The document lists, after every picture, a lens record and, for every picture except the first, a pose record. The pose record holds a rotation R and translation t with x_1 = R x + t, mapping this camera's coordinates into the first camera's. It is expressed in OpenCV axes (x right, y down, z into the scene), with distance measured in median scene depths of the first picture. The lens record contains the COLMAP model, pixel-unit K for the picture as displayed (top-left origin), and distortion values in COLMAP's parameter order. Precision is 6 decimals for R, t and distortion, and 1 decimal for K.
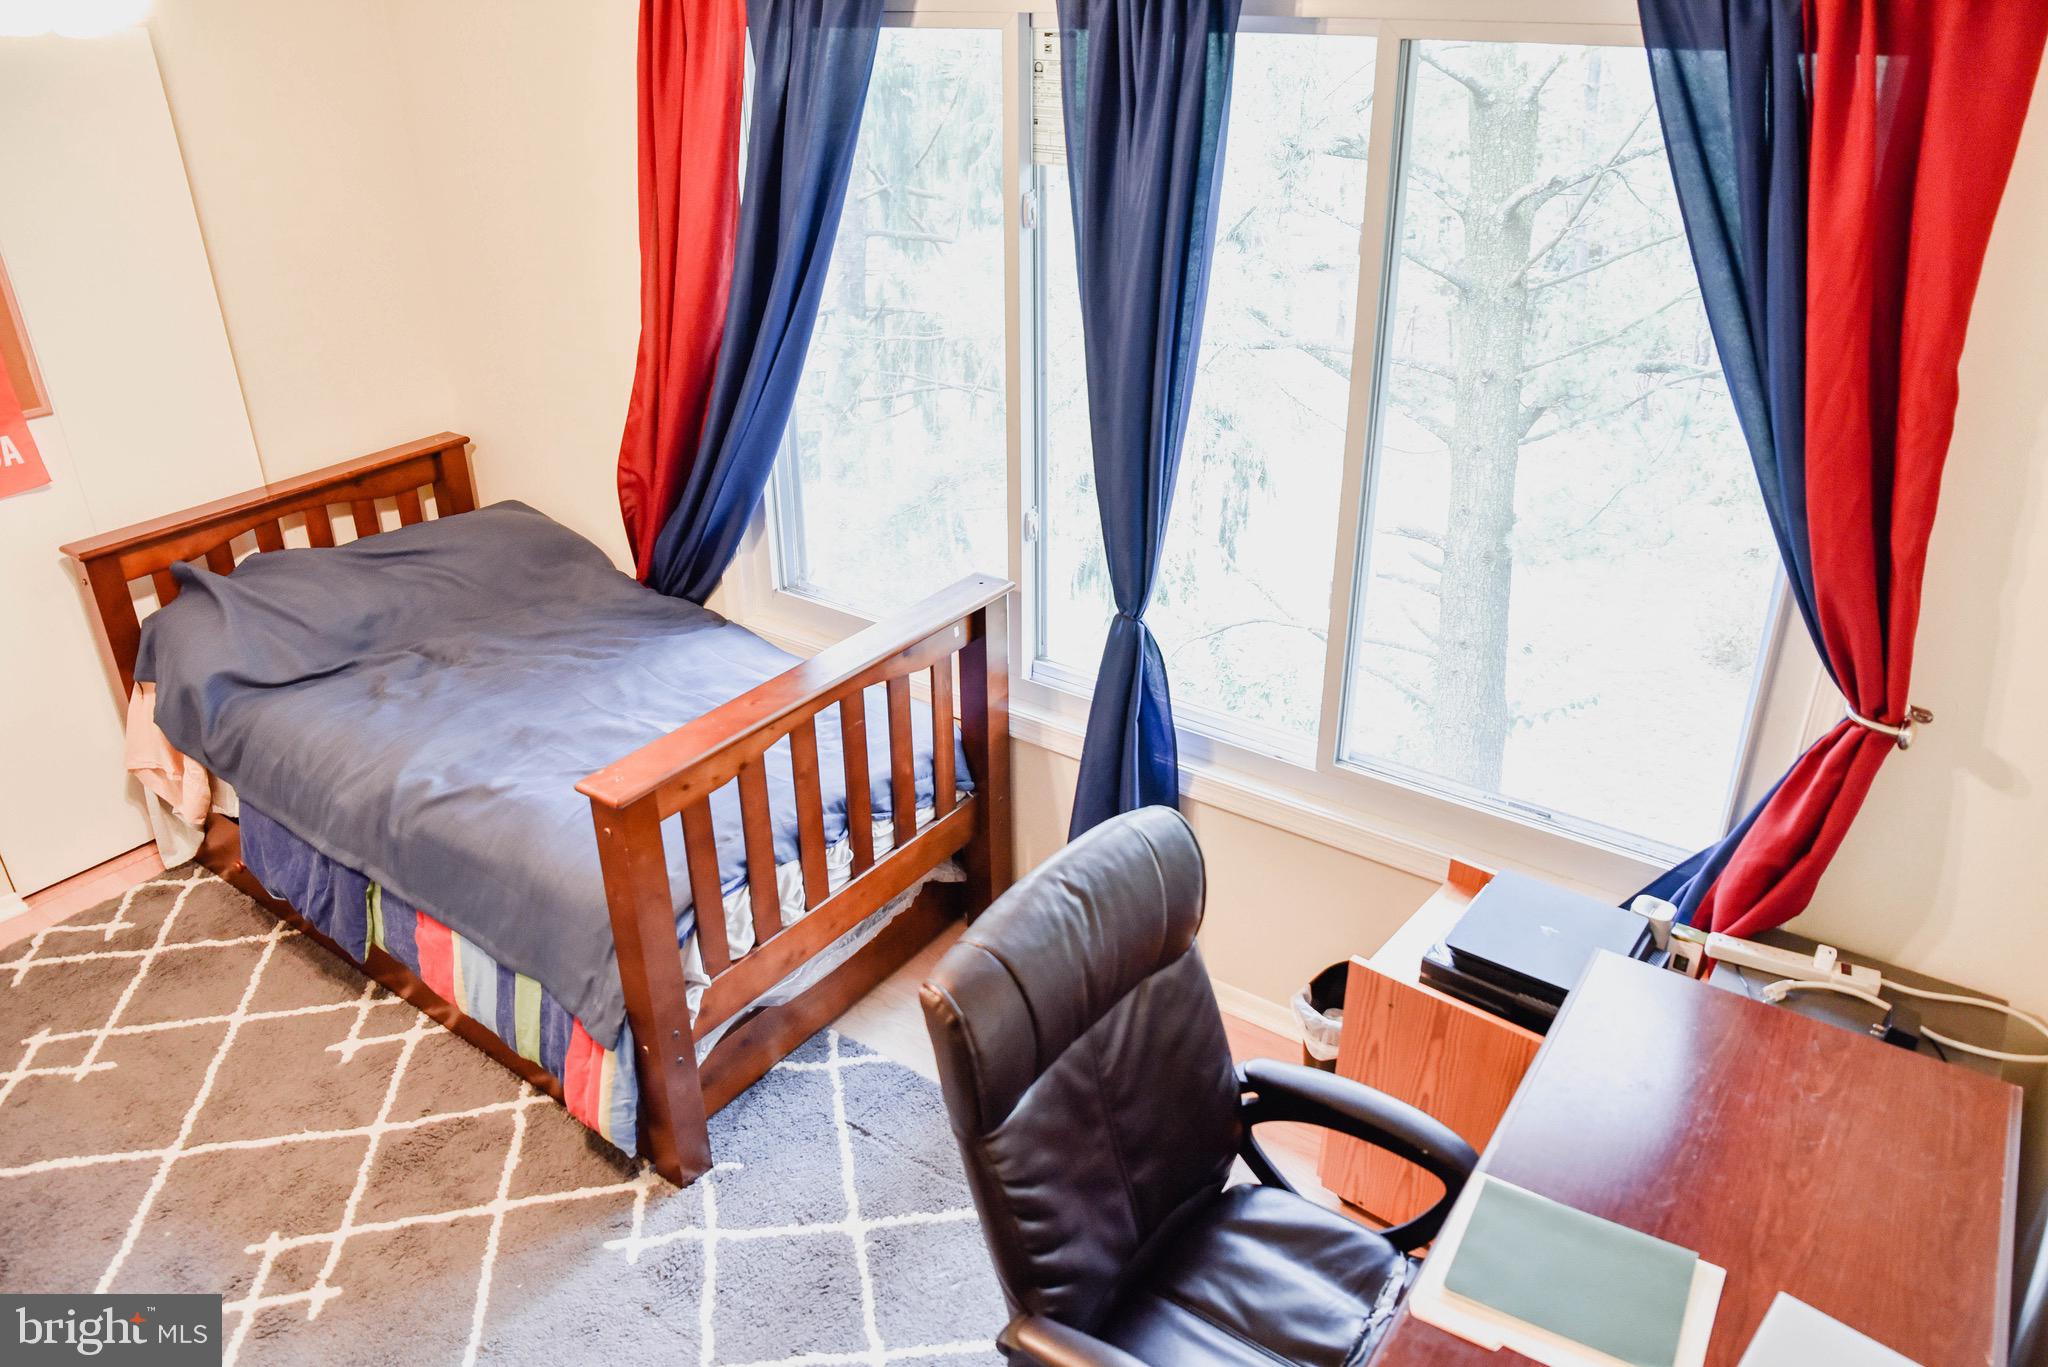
lens RADIAL K [[1425.7, 0, 1032.3], [0, 1425.7, 677.9], [0, 0, 1]] dist [-0.135951, 0.102274]
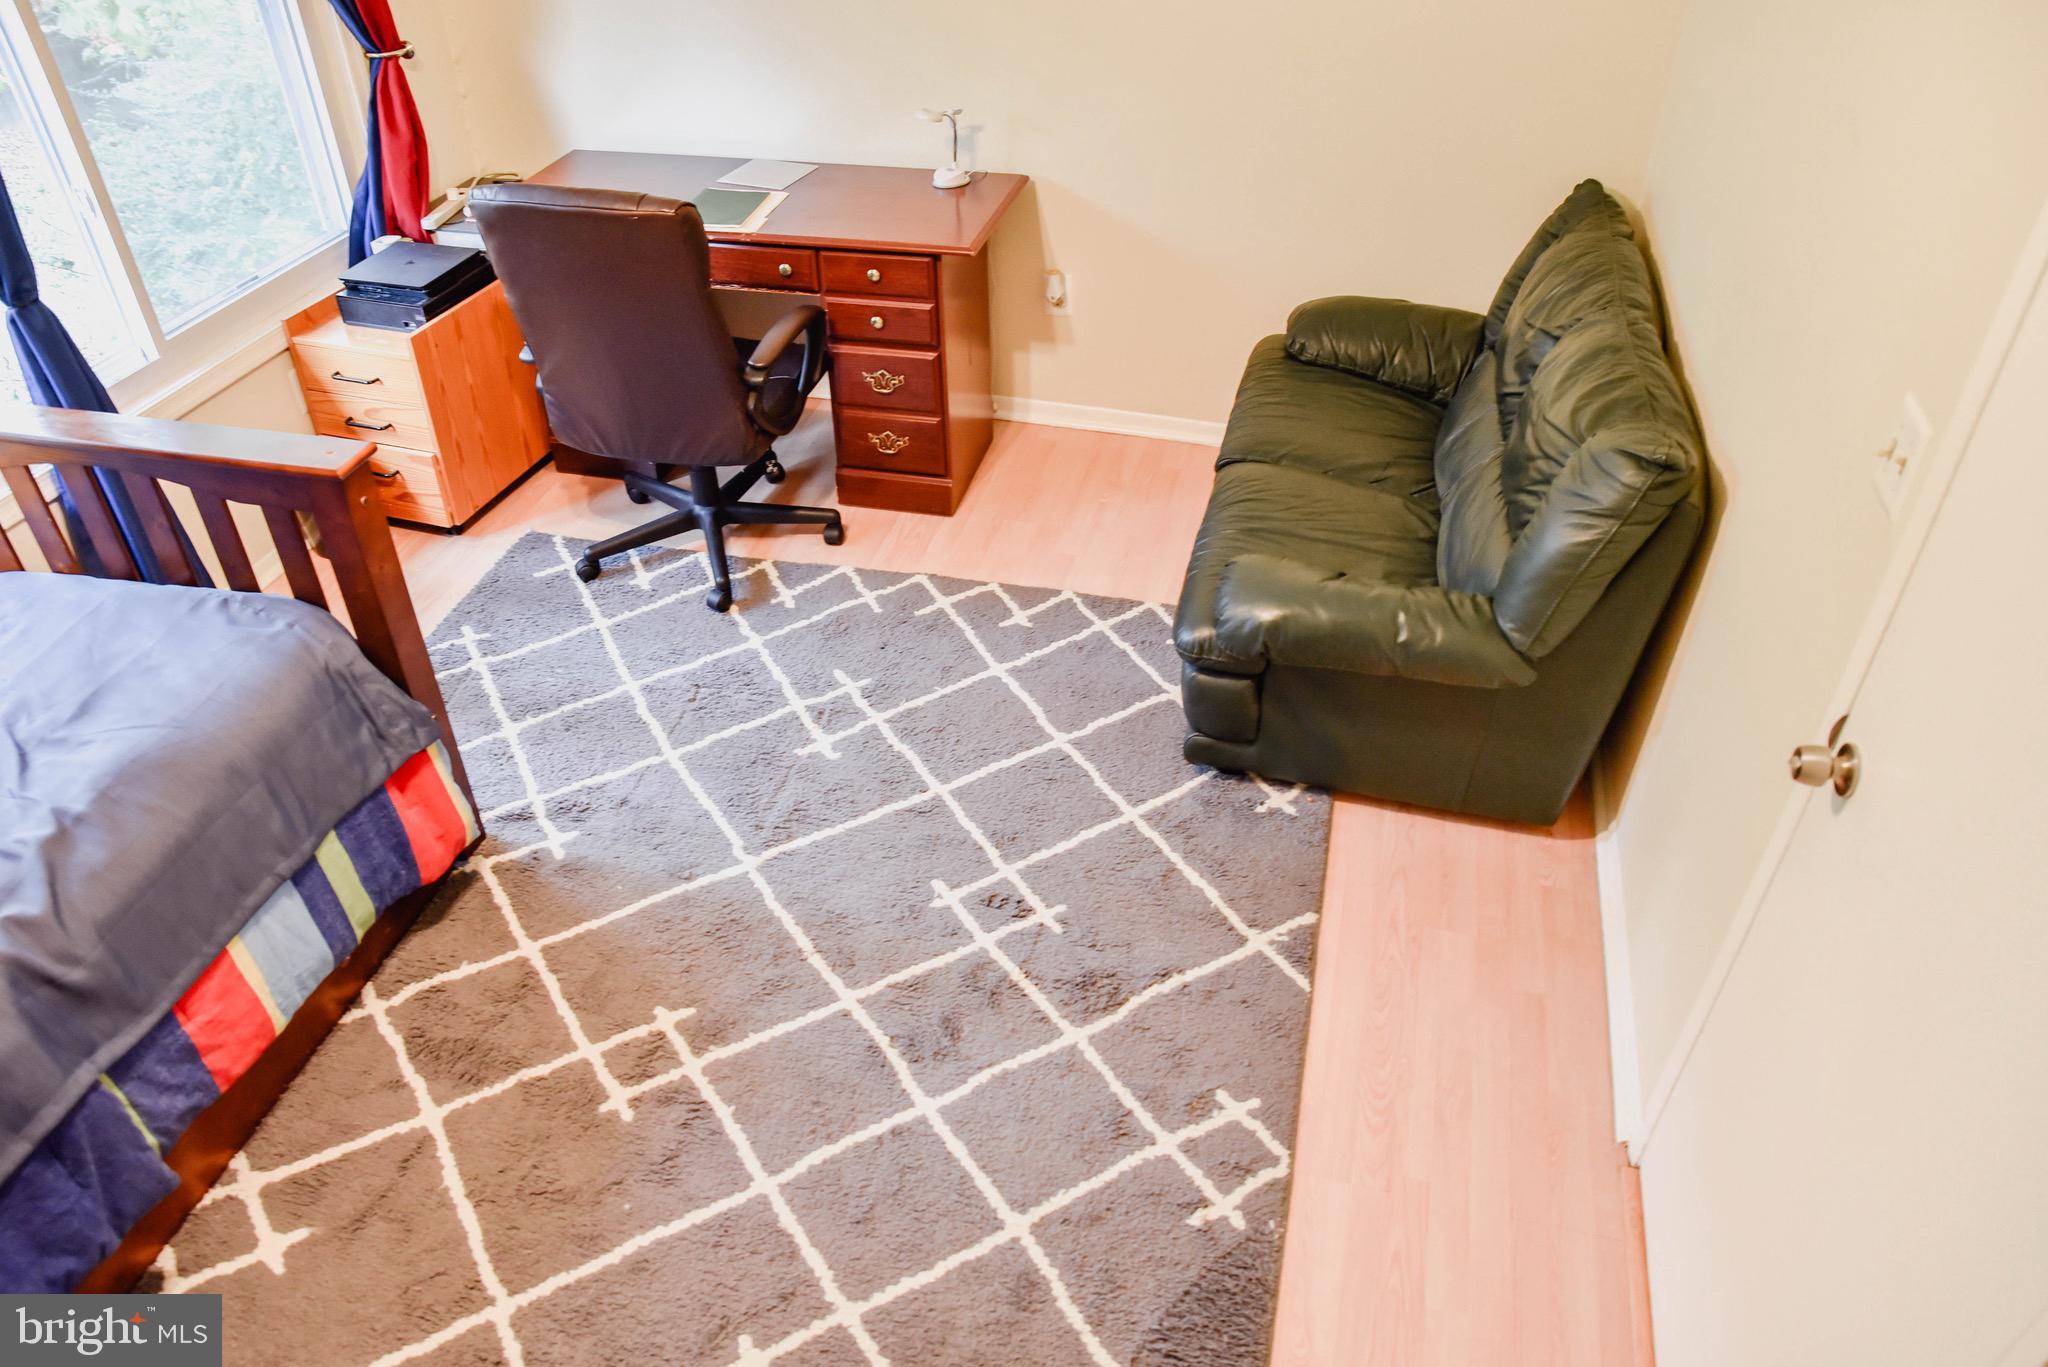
lens RADIAL K [[1425.7, 0, 1032.3], [0, 1425.7, 677.9], [0, 0, 1]] dist [-0.135951, 0.102274]
pose [[-0.363781, -0.569791, 0.736886, -1.142786], [0.429301, 0.599504, 0.675496, -0.246463], [-0.826658, 0.562079, 0.026524, 0.579788]]
